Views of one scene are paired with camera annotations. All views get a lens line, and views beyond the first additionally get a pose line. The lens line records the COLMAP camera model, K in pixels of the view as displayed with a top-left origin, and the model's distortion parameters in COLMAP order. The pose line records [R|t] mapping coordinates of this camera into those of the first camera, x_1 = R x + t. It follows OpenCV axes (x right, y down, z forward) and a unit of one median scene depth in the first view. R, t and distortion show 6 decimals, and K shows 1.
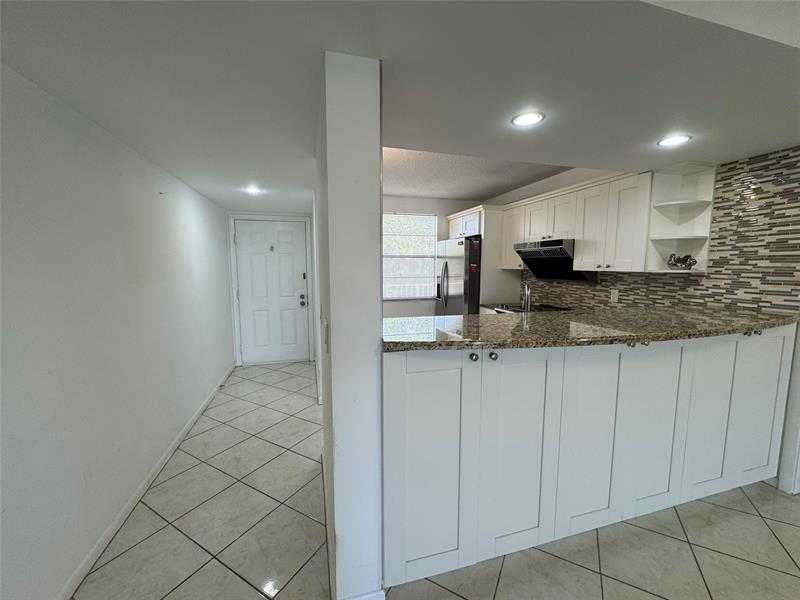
lens RADIAL K [[320.9, 0, 401.2], [0, 320.9, 300.5], [0, 0, 1]] dist [-0.000847, -0.000187]
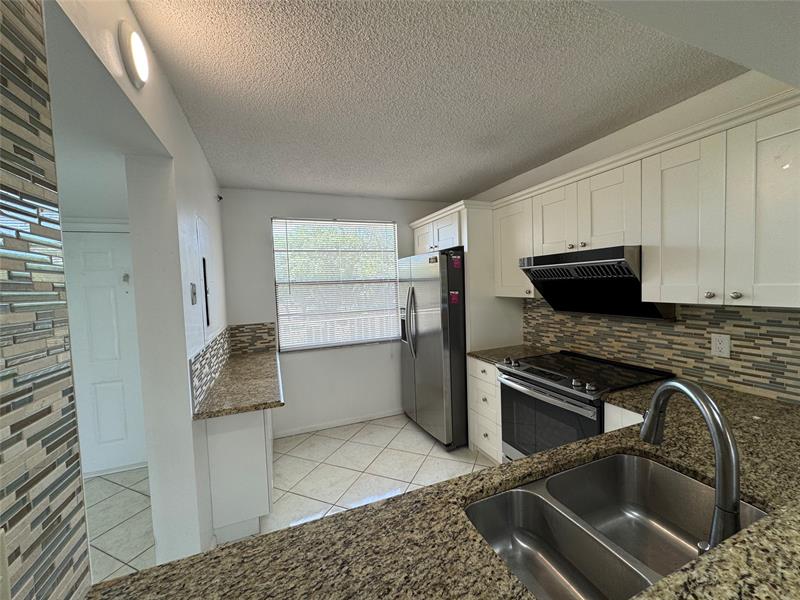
lens RADIAL K [[320.9, 0, 400.0], [0, 320.9, 298.8], [0, 0, 1]] dist [-0.000847, -0.000187]
pose [[0.994265, -0.040583, 0.098941, 0.053307], [0.046960, 0.996908, -0.062997, -0.065555], [-0.096078, 0.067282, 0.993097, 0.385223]]
